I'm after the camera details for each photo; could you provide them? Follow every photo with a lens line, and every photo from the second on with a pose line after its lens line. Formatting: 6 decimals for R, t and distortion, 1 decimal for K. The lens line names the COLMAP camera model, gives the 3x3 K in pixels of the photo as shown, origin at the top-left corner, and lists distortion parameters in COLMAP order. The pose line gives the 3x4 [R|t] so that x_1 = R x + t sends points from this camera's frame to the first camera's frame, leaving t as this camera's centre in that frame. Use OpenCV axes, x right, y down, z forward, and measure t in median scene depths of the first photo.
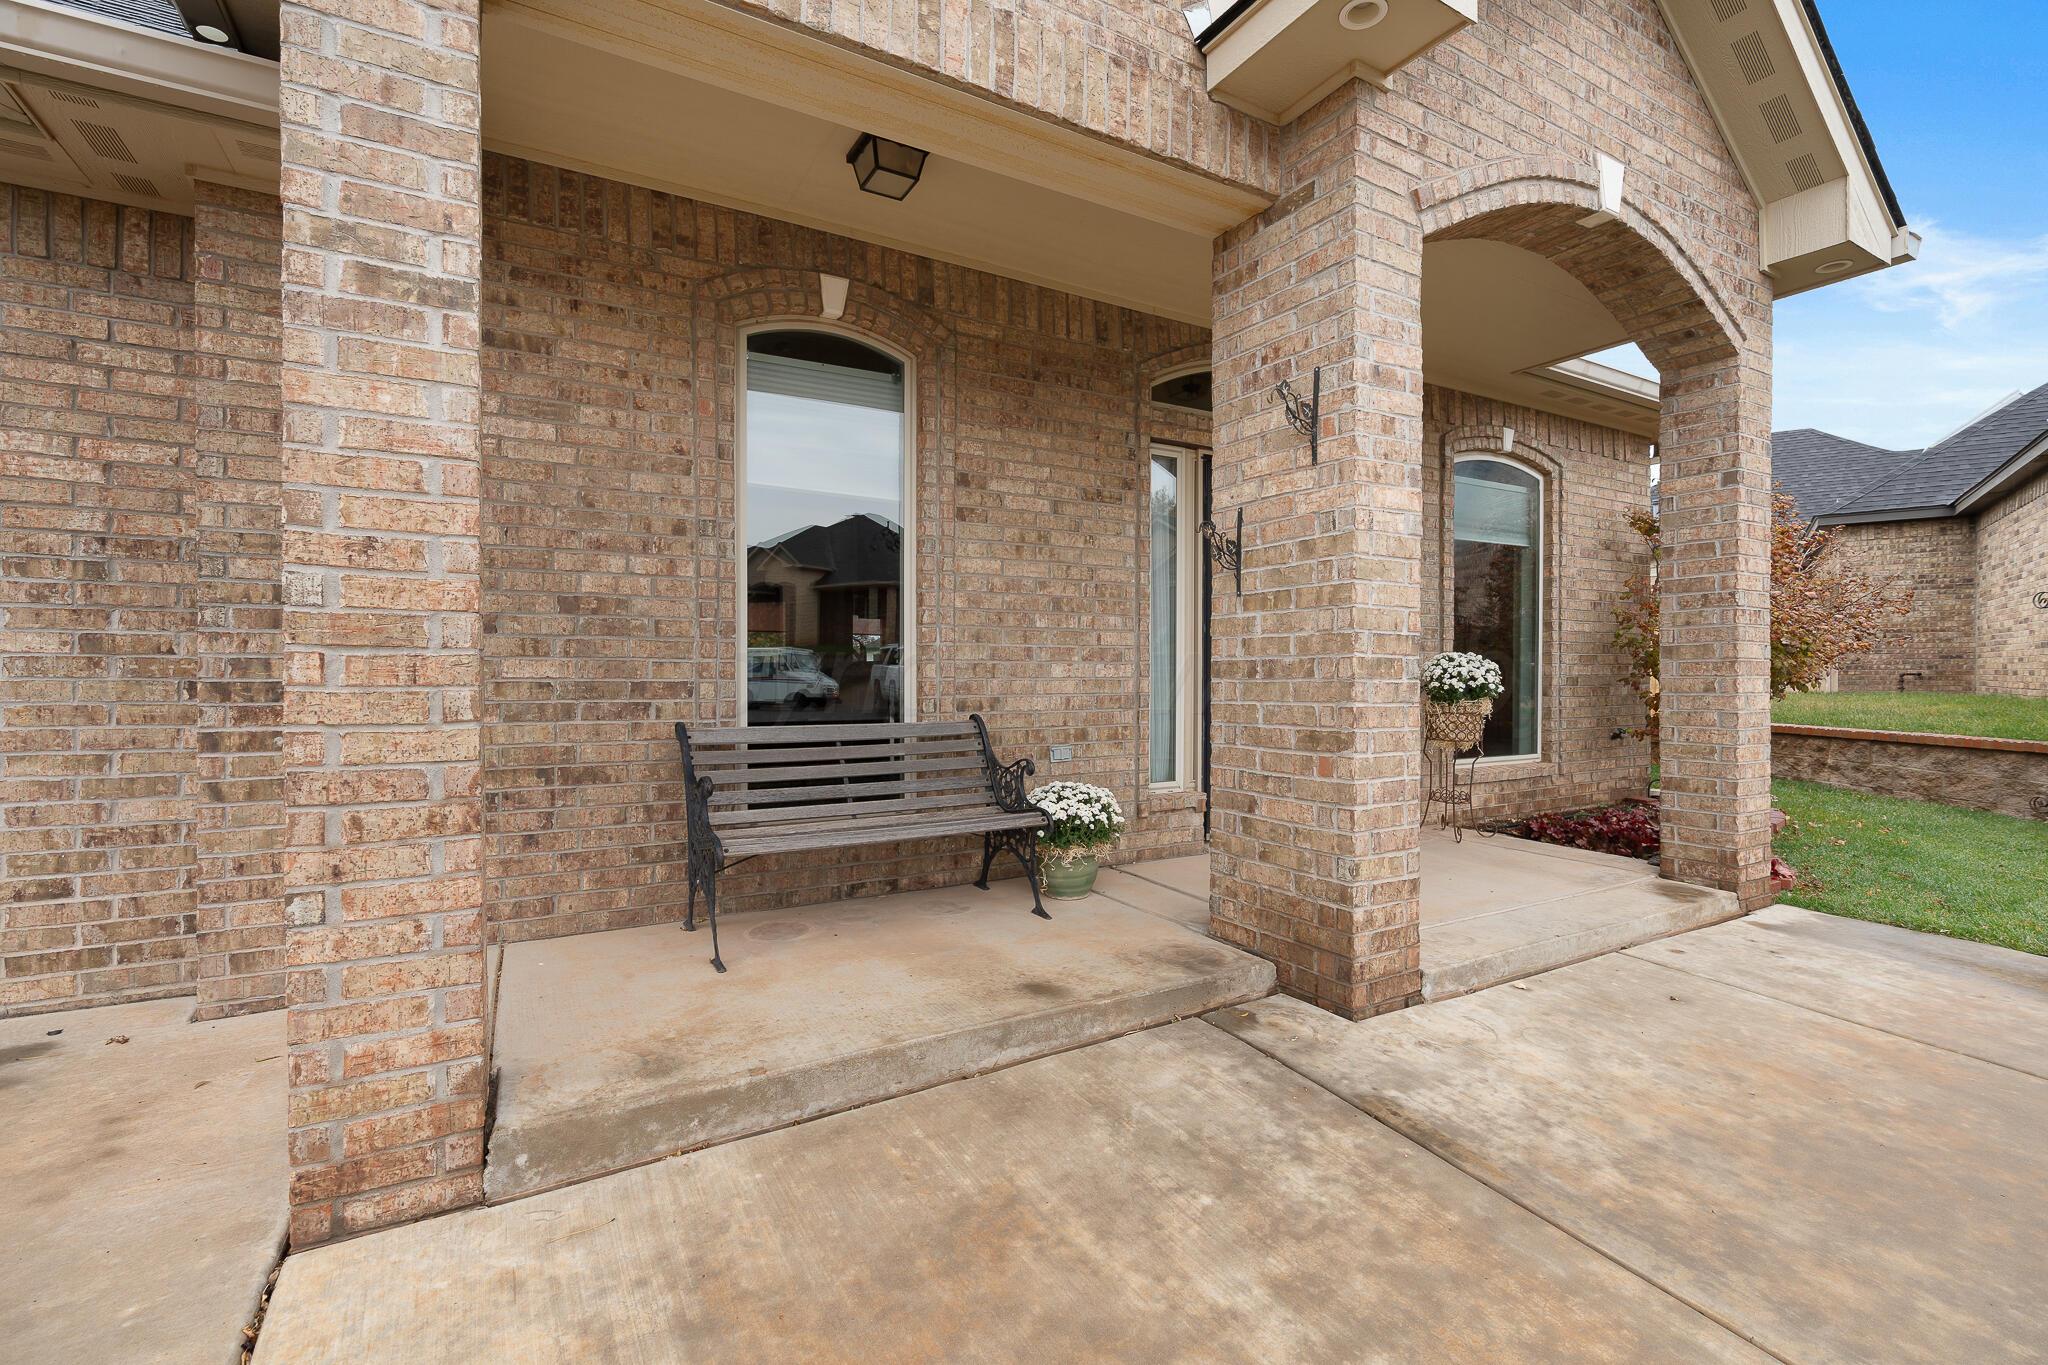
lens RADIAL K [[911.4, 0, 1015.7], [0, 911.4, 678.9], [0, 0, 1]] dist [-0.008072, 0.000732]
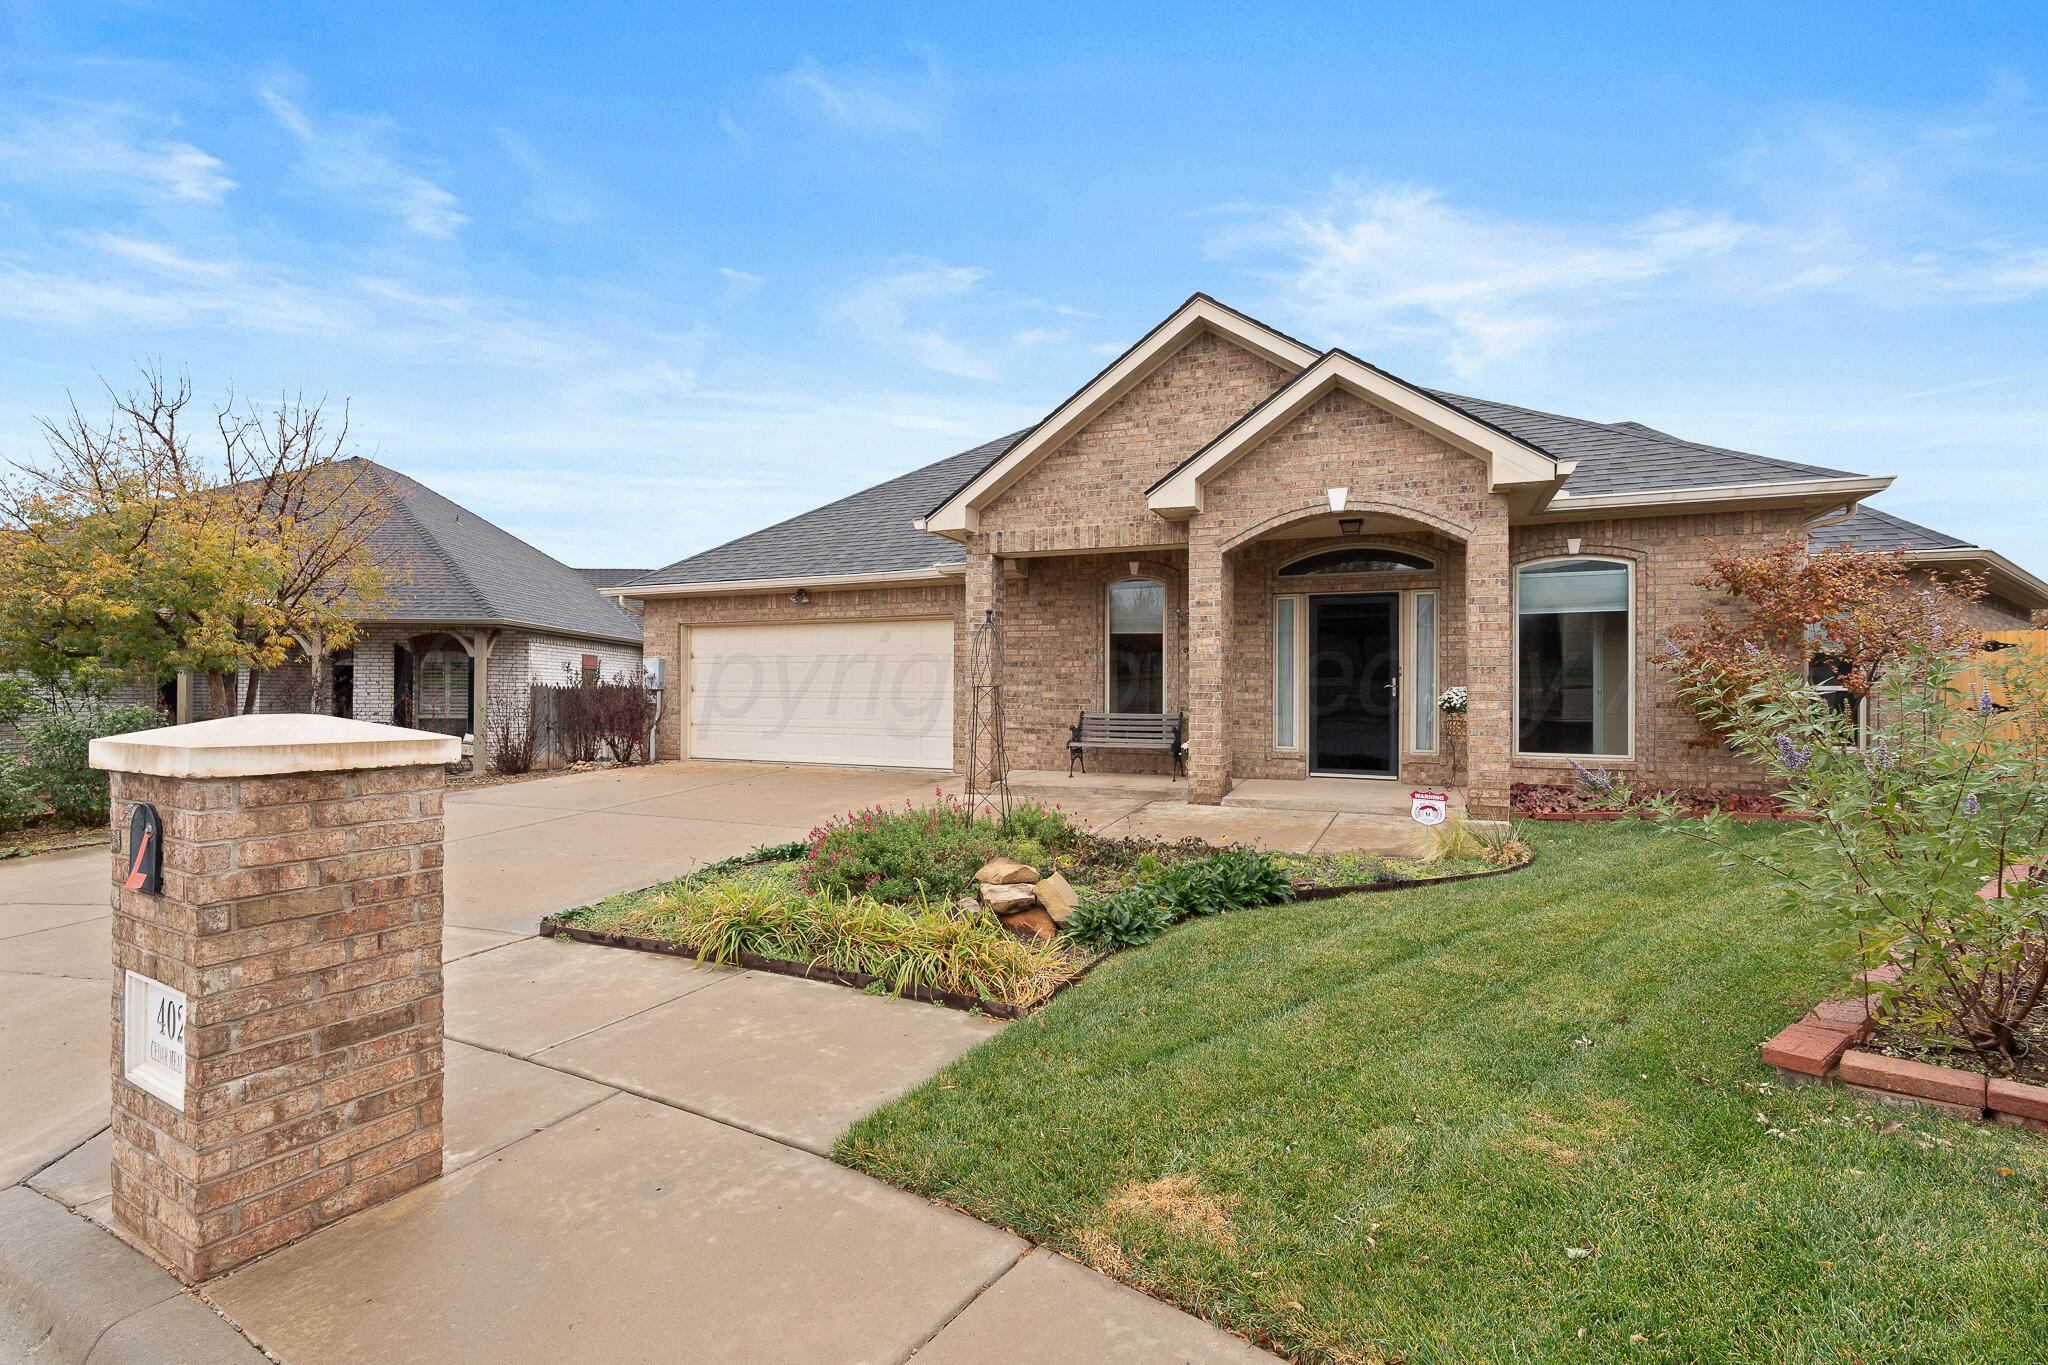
lens RADIAL K [[919.5, 0, 1022.7], [0, 919.5, 688.4], [0, 0, 1]] dist [-0.011802, 0.005499]
pose [[0.603184, -0.000627, -0.797602, 1.930619], [-0.008559, 0.999937, -0.007259, -0.007331], [0.797556, 0.011205, 0.603141, -1.064216]]
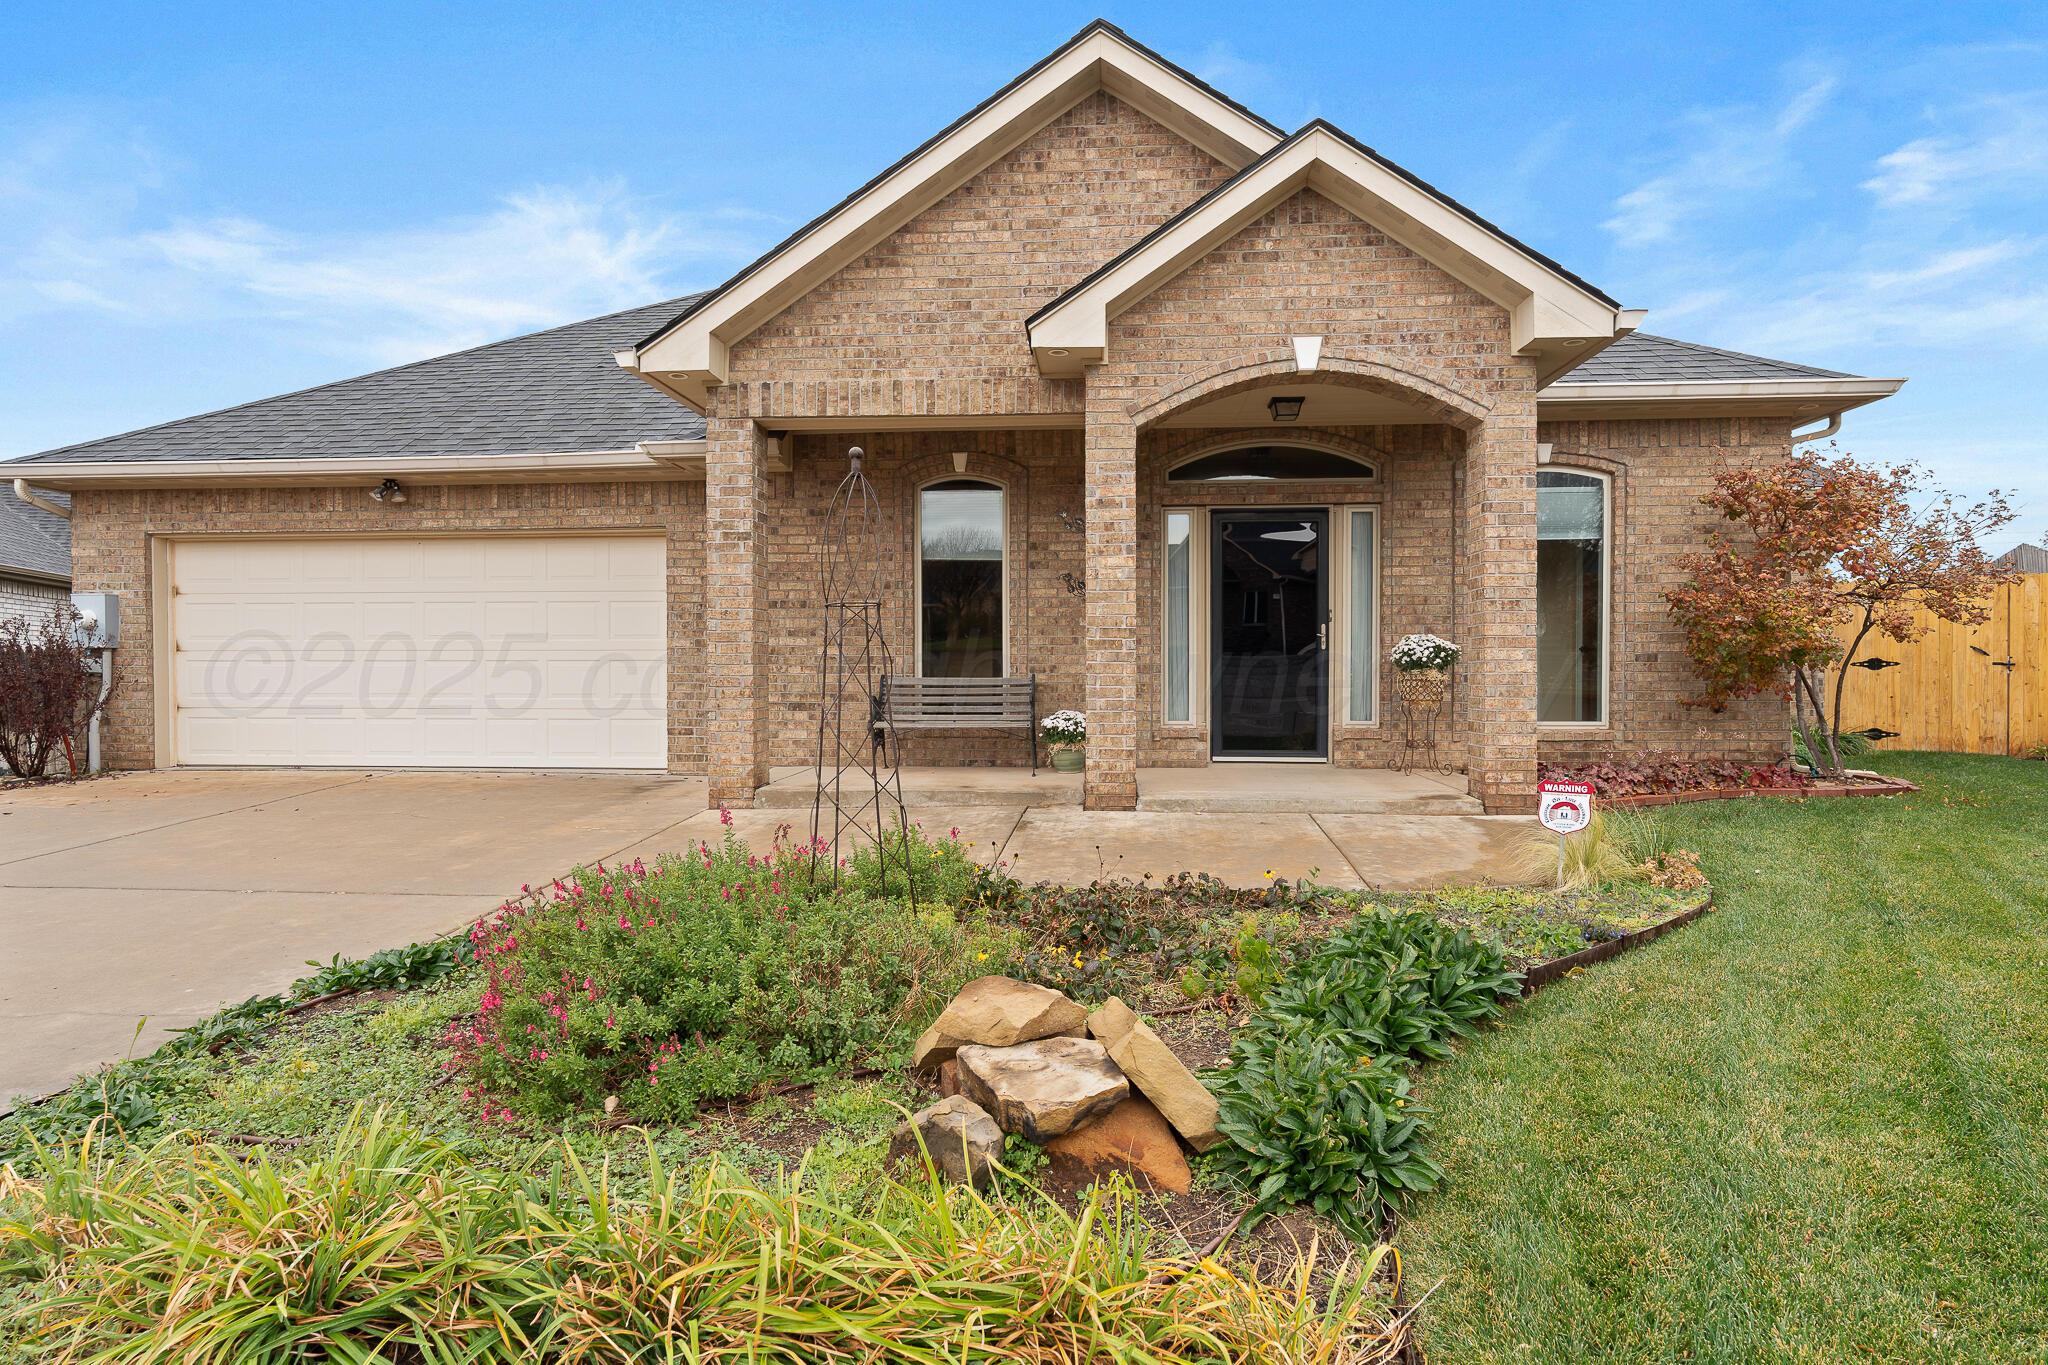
lens RADIAL K [[1043.0, 0, 1035.5], [0, 1043.0, 685.4], [0, 0, 1]] dist [-0.006461, 0.001972]
pose [[0.830260, 0.006846, -0.557335, 1.193882], [-0.001682, 0.999951, 0.009776, 0.043173], [0.557374, -0.007179, 0.830230, -0.791701]]
